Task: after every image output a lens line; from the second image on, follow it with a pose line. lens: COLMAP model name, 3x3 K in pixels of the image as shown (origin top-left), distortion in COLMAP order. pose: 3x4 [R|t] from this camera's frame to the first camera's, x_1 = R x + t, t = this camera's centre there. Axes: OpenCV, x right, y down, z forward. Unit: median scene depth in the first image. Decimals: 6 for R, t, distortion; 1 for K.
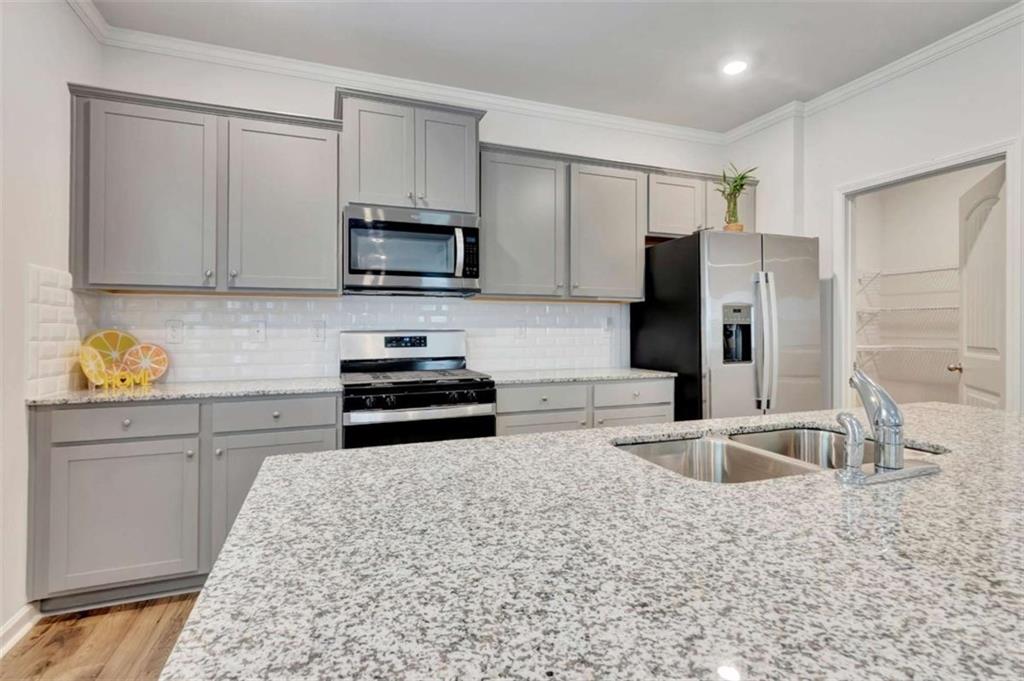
lens RADIAL K [[492.9, 0, 510.0], [0, 492.9, 321.0], [0, 0, 1]] dist [-0.000337, 0.000462]
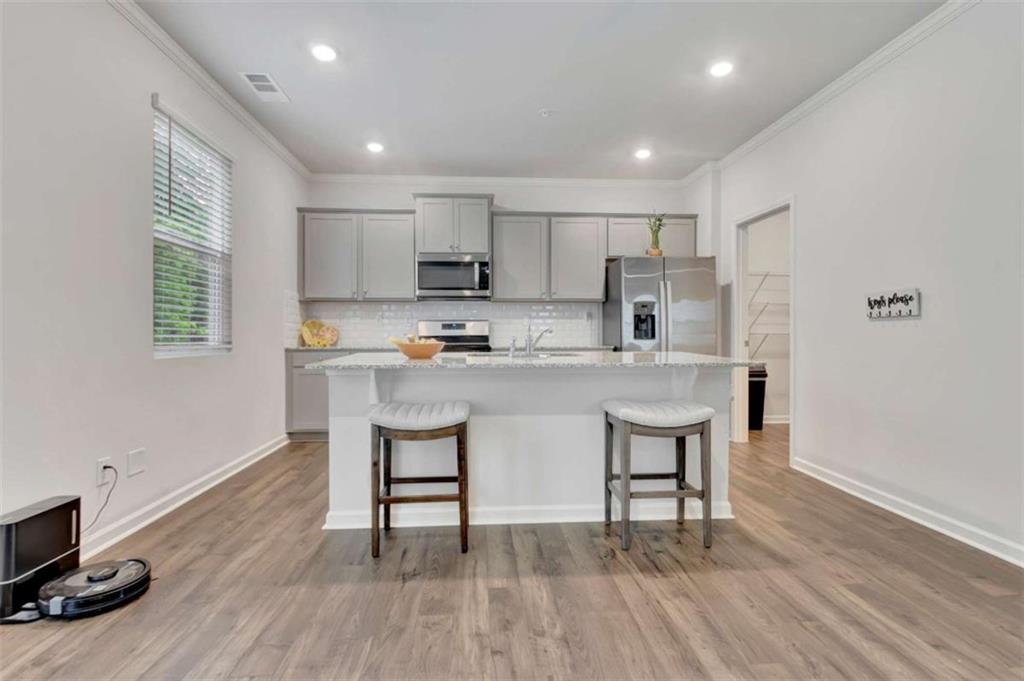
lens RADIAL K [[479.9, 0, 513.2], [0, 479.9, 327.4], [0, 0, 1]] dist [0.000681, 0.000217]
pose [[0.961368, -0.002958, -0.275250, 0.488458], [0.005100, 0.999962, 0.007066, 0.035958], [0.275219, -0.008197, 0.961347, -0.627026]]
